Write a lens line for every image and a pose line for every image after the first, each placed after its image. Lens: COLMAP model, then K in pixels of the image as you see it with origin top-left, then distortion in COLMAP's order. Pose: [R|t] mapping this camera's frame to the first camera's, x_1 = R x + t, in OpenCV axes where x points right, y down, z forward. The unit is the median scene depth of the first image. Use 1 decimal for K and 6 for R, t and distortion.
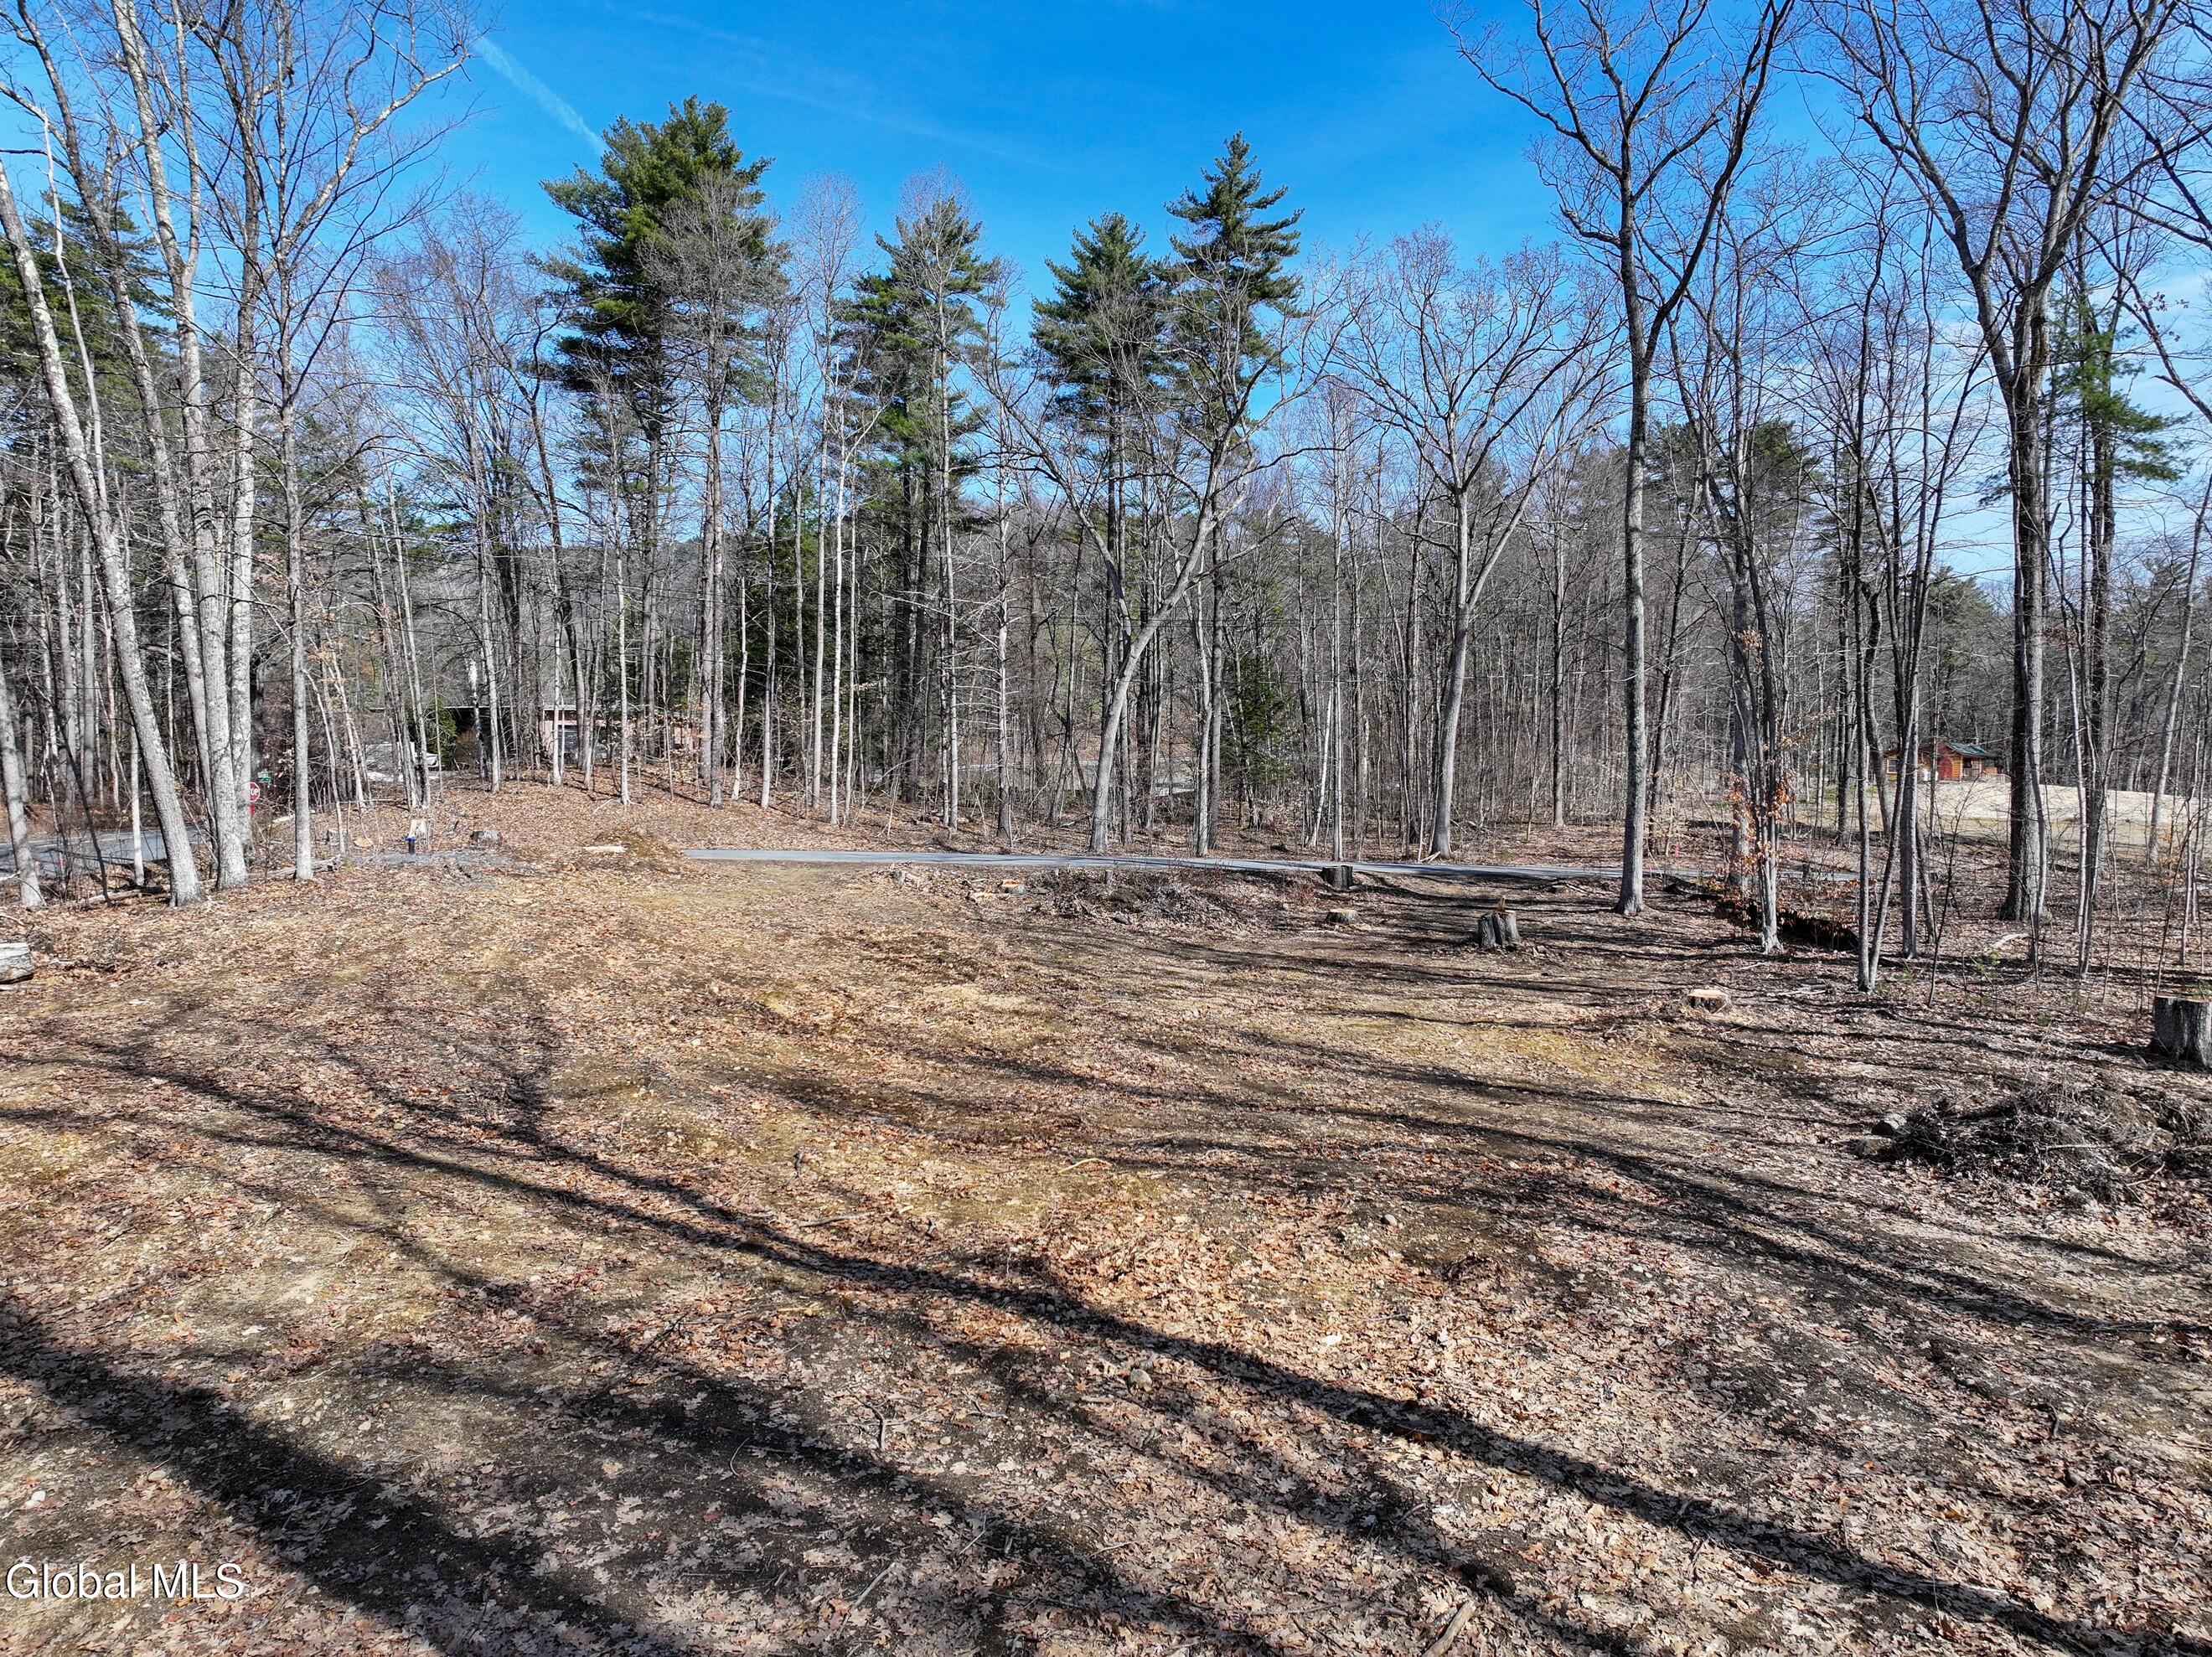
lens RADIAL K [[1537.9, 0, 1106.1], [0, 1537.9, 823.2], [0, 0, 1]] dist [0.006270, 0.003062]
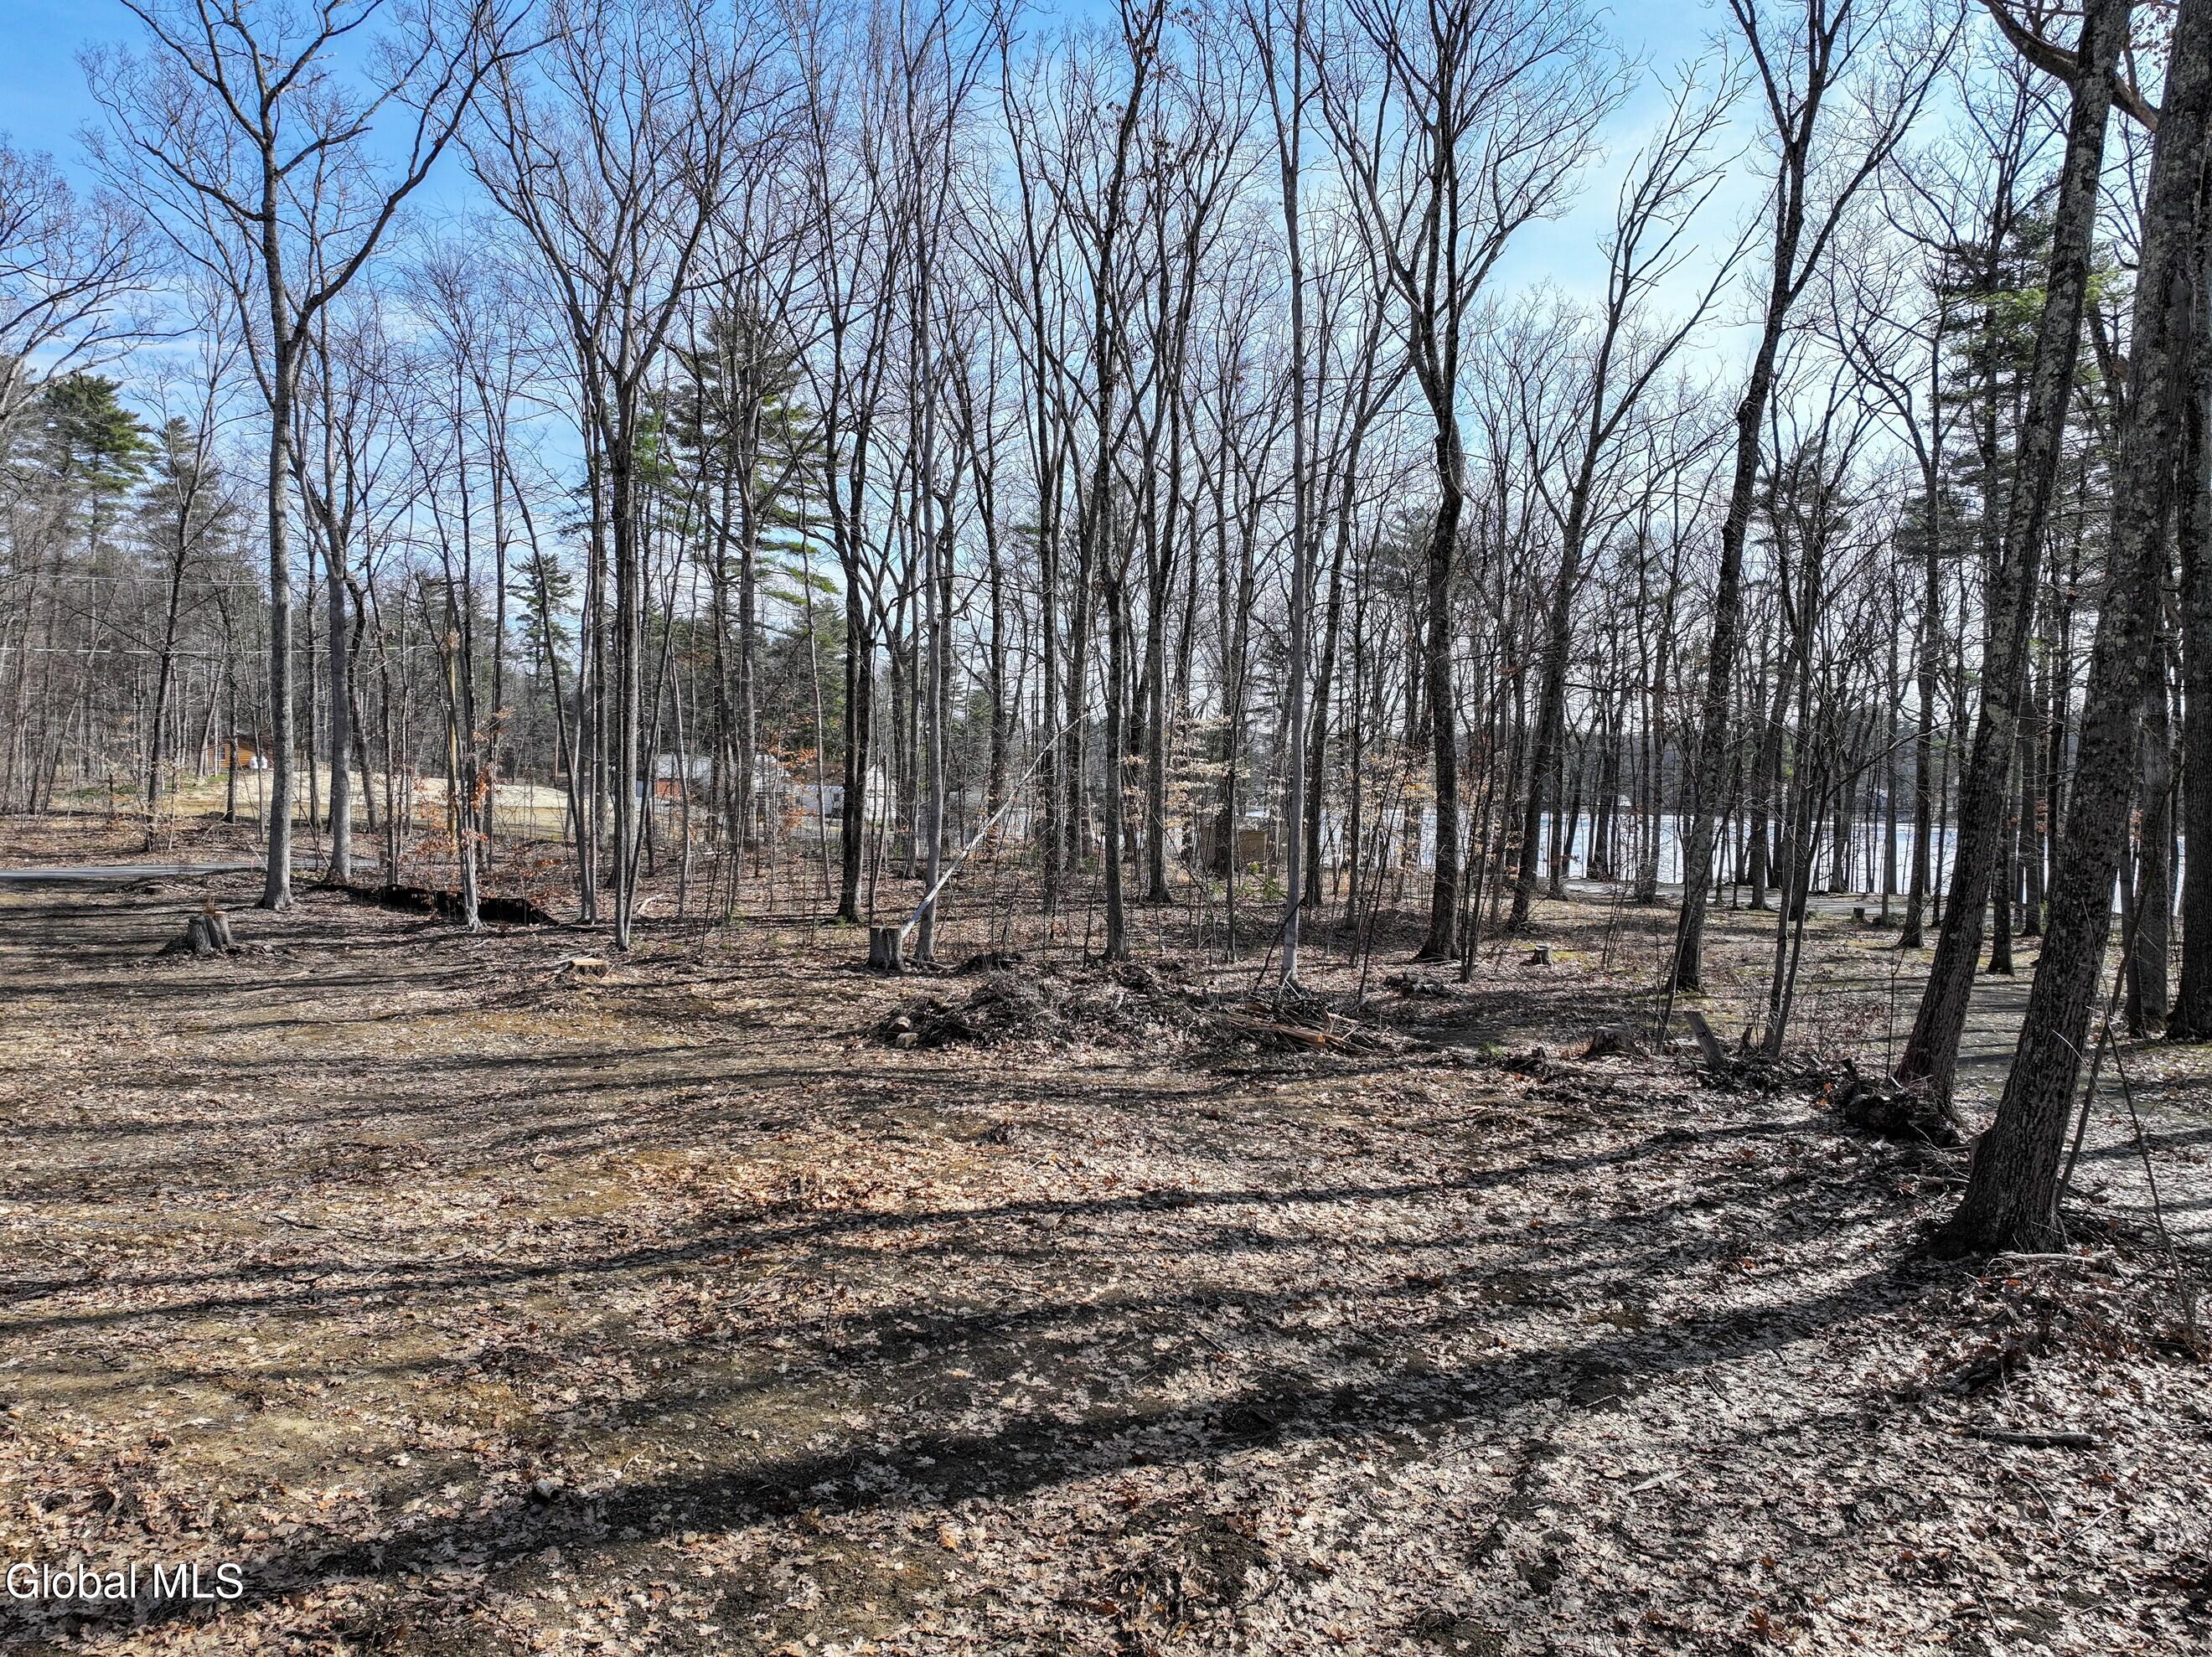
lens RADIAL K [[1537.9, 0, 1105.5], [0, 1537.9, 825.0], [0, 0, 1]] dist [0.006270, 0.003062]
pose [[0.502920, -0.029730, 0.863822, -0.918830], [0.021315, 0.999531, 0.021991, -0.016598], [-0.864070, 0.007352, 0.503317, 0.224779]]
